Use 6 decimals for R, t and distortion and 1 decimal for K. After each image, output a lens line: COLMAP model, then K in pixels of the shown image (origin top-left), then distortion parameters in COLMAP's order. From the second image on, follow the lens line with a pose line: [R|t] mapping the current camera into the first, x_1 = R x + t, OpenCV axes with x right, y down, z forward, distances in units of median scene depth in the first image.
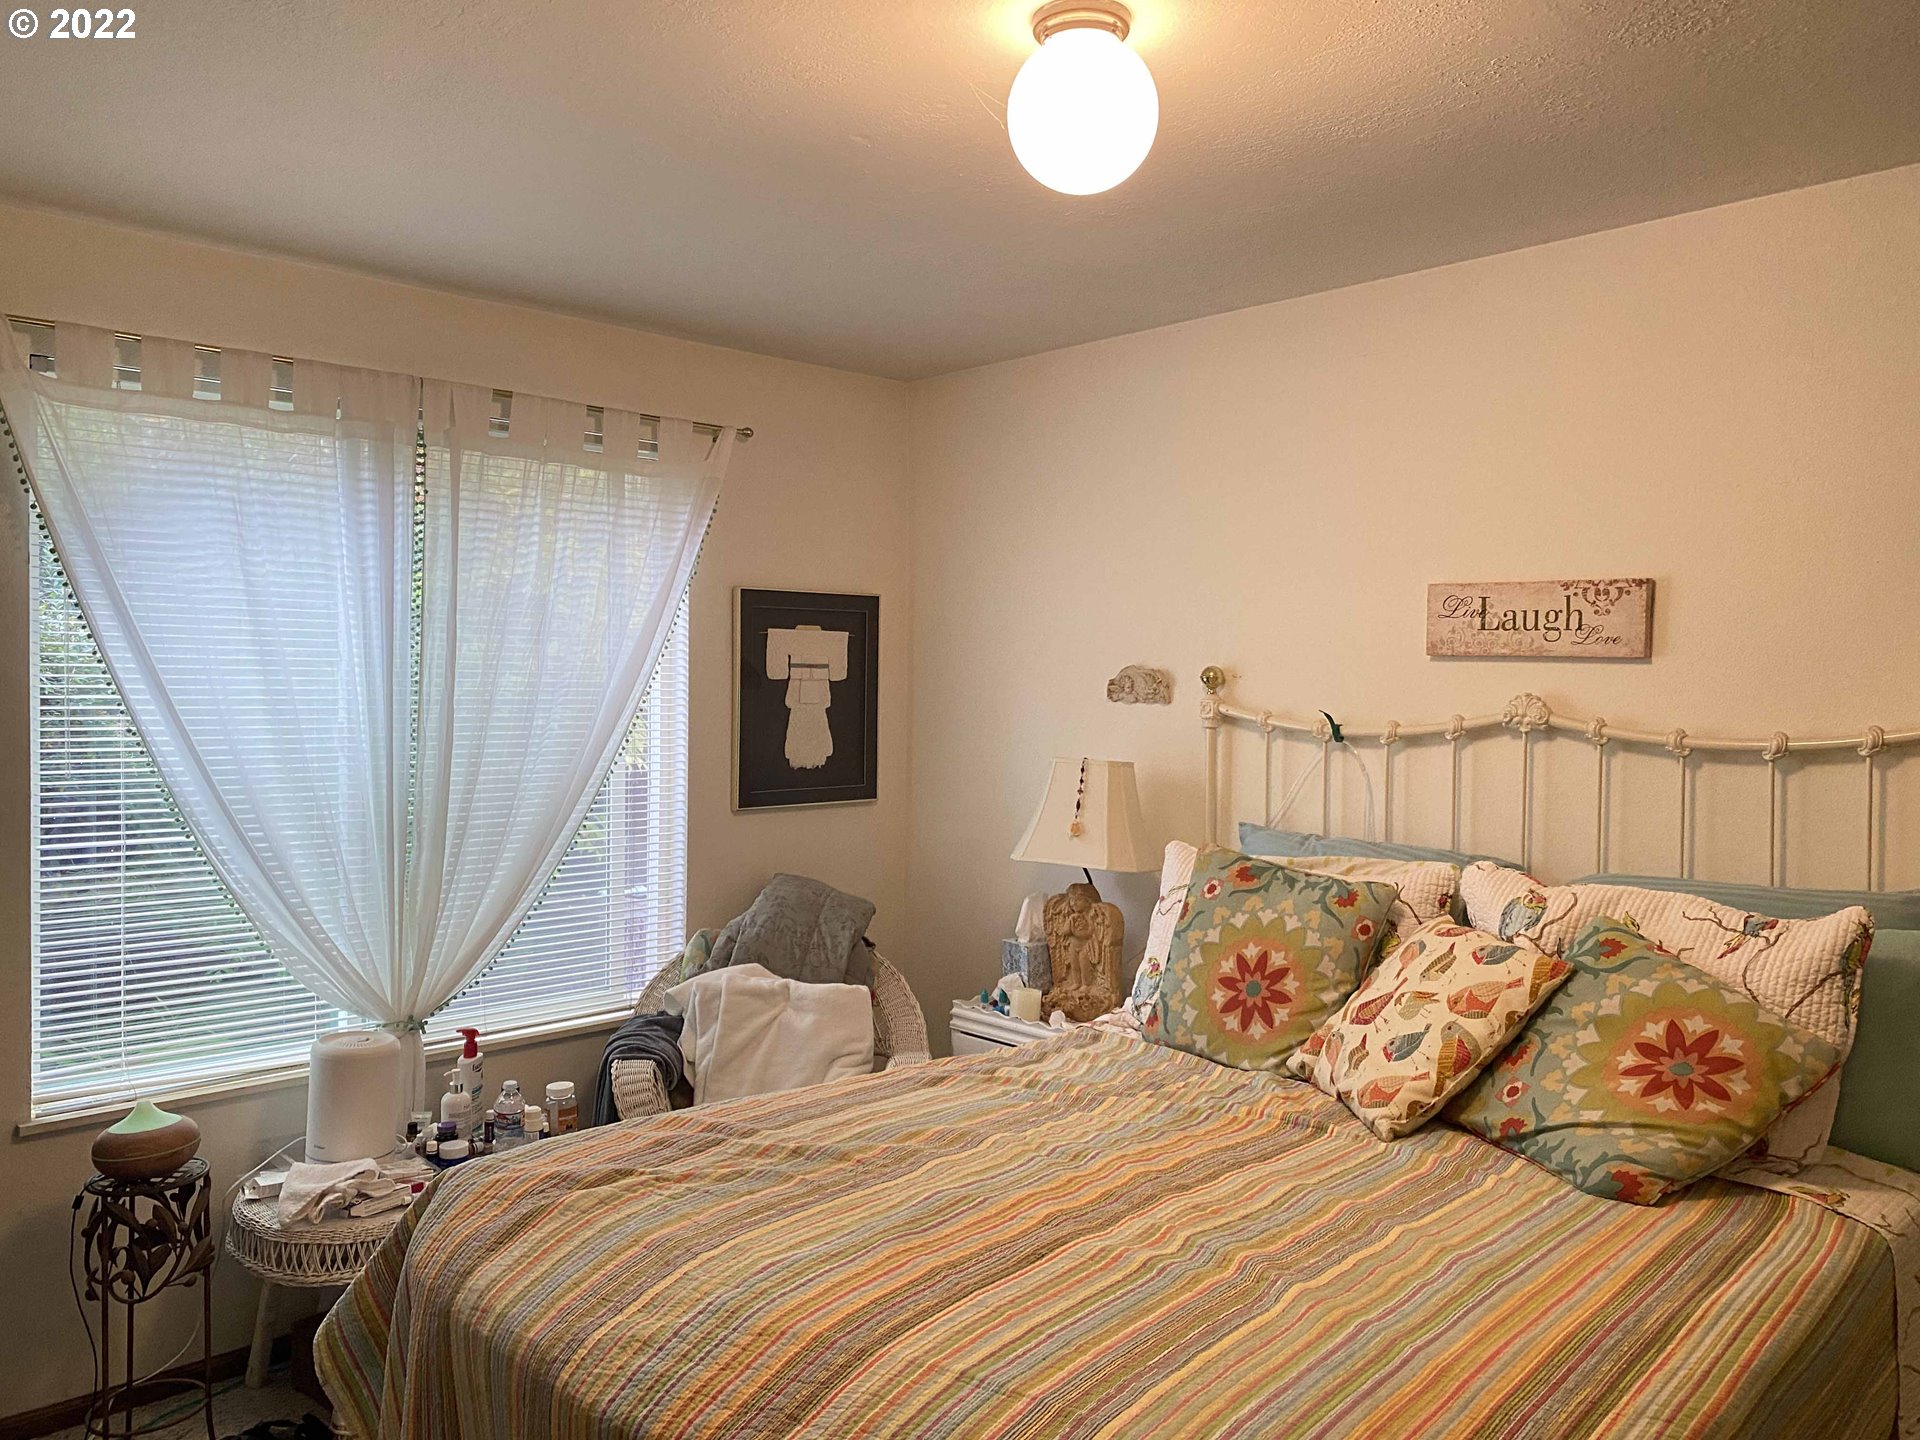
lens RADIAL K [[1448.5, 0, 958.2], [0, 1448.5, 723.1], [0, 0, 1]] dist [0.034224, -0.010787]
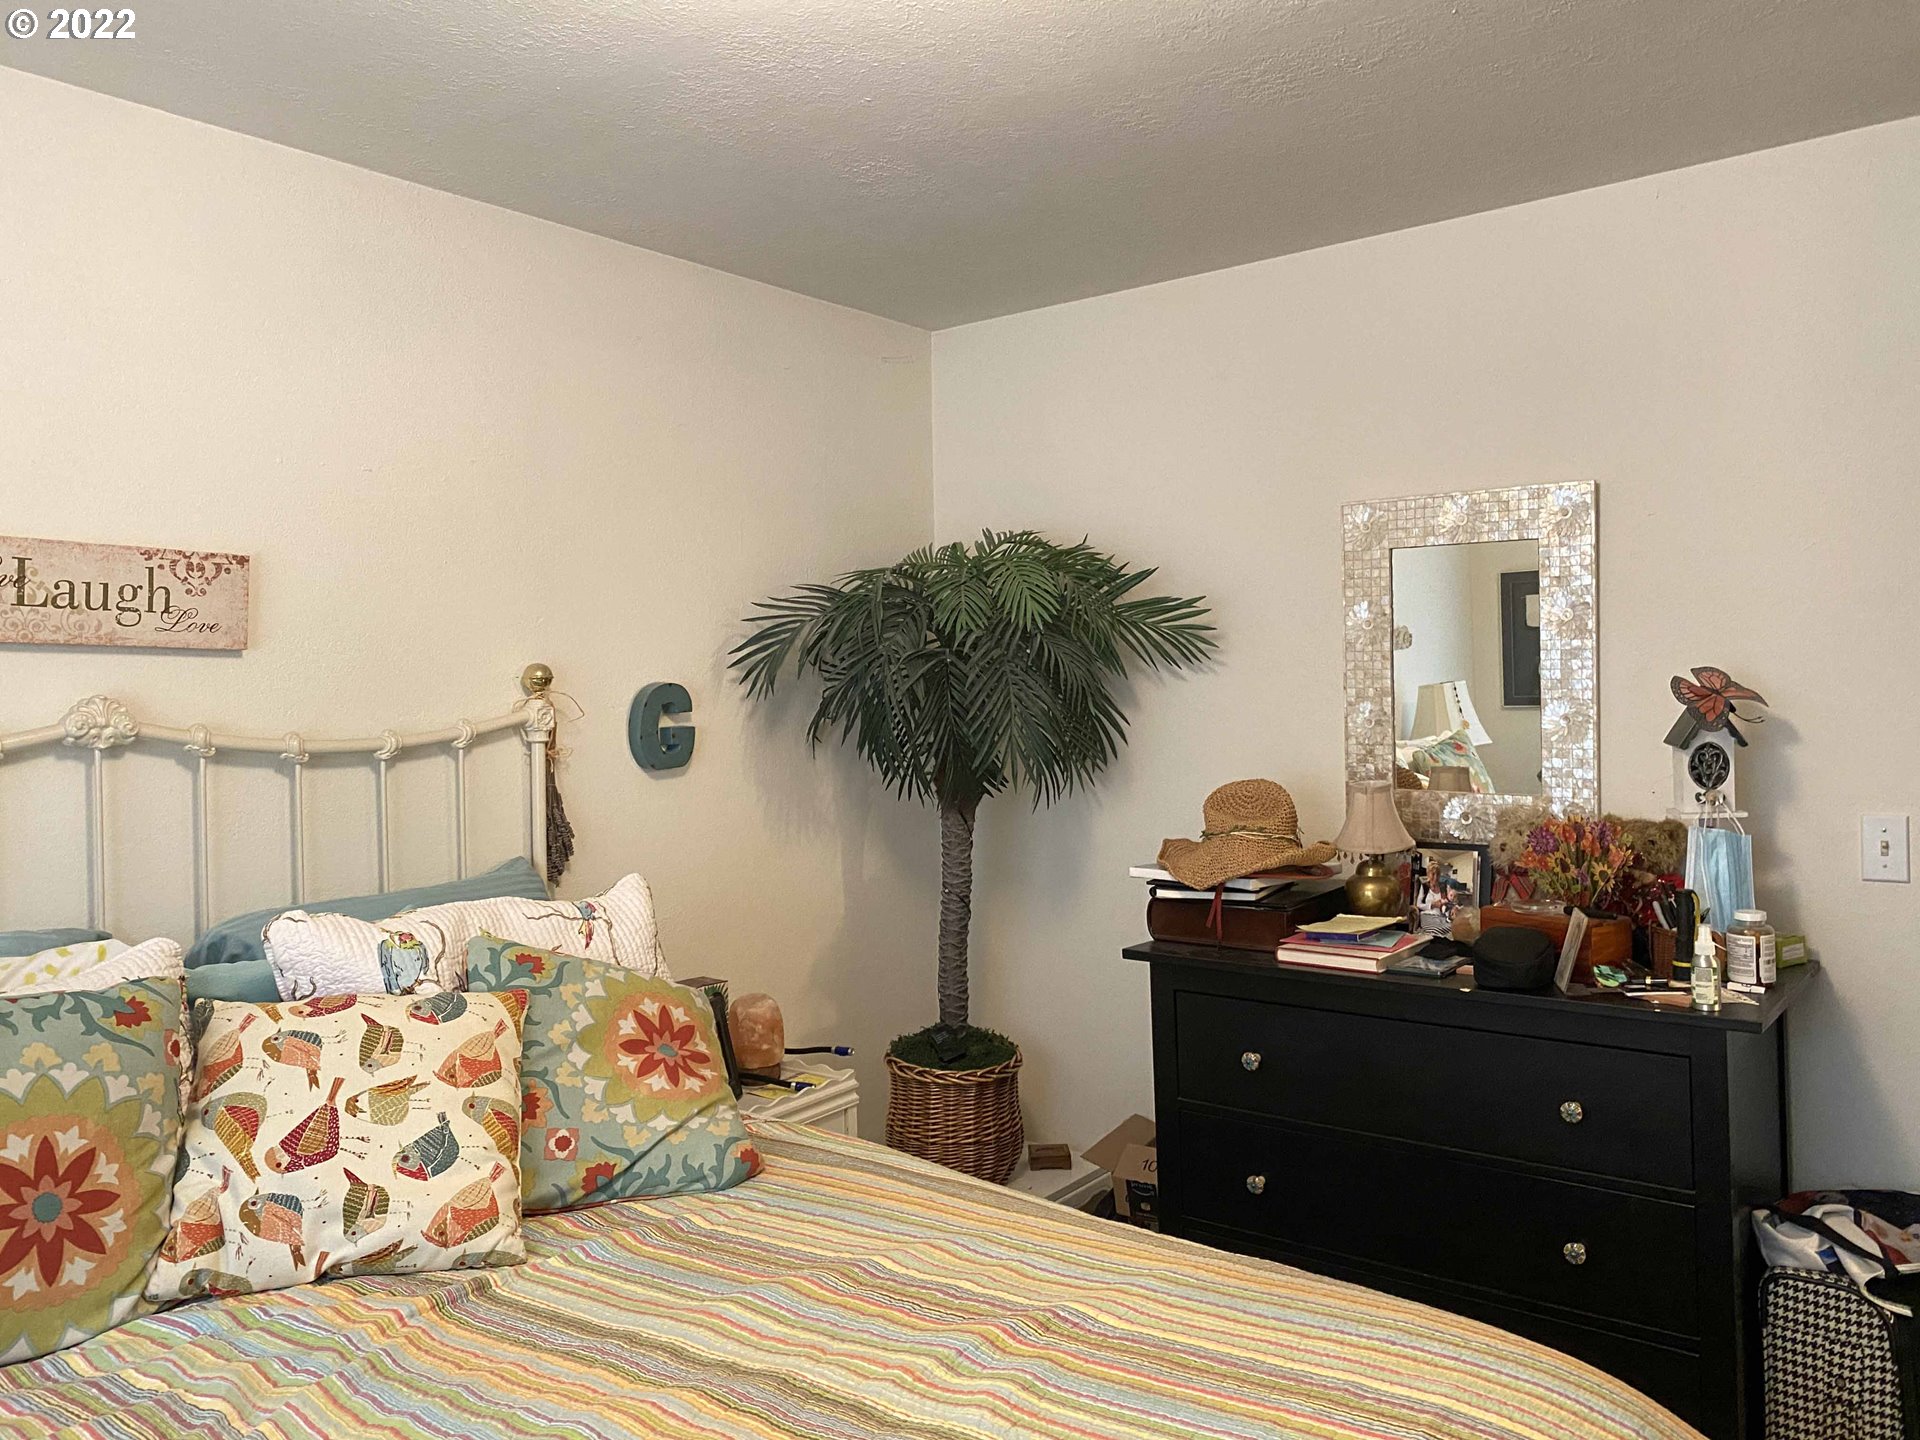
lens RADIAL K [[1448.5, 0, 957.2], [0, 1448.5, 709.1], [0, 0, 1]] dist [0.034224, -0.010787]
pose [[-0.100405, -0.018401, 0.994776, -0.403398], [0.043495, 0.998792, 0.022866, -0.012427], [-0.993995, 0.045564, -0.099484, 0.675780]]
